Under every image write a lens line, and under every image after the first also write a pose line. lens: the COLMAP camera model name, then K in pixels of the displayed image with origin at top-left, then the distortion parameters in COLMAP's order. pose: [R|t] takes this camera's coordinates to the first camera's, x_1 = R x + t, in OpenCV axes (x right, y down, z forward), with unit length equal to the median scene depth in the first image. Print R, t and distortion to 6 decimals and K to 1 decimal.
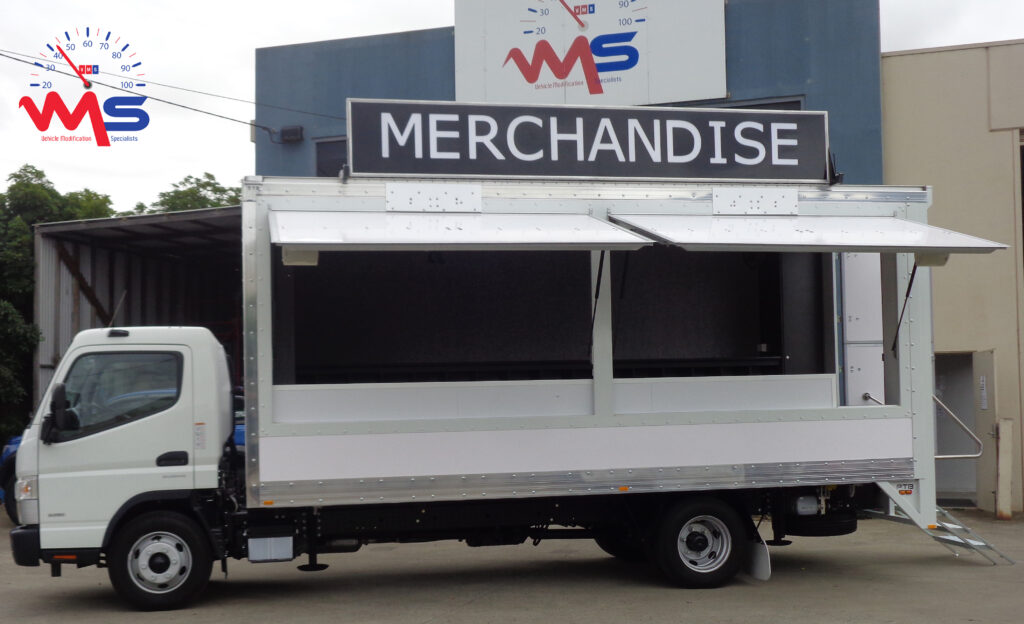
lens RADIAL K [[1243.6, 0, 512.0], [0, 1243.6, 312.0], [0, 0, 1]] dist [0.035667, 0.007375]
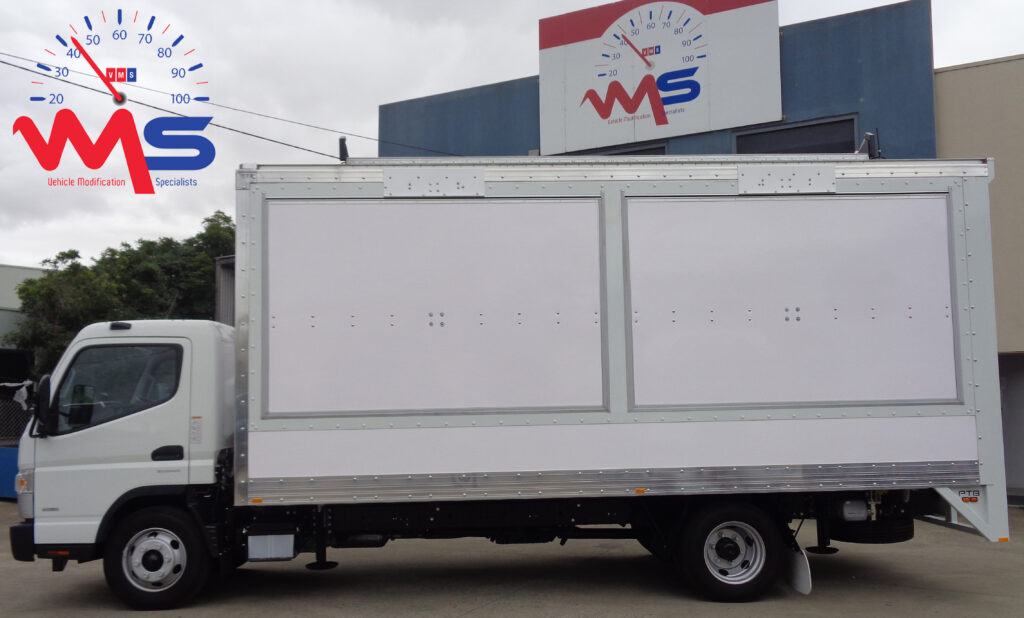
lens RADIAL K [[908.1, 0, 500.8], [0, 908.1, 311.3], [0, 0, 1]] dist [0.039688, 0.000813]
pose [[0.986872, -0.012962, -0.160980, 0.093790], [0.008309, 0.999529, -0.029545, 0.026932], [0.161287, 0.027819, 0.986515, 0.301116]]
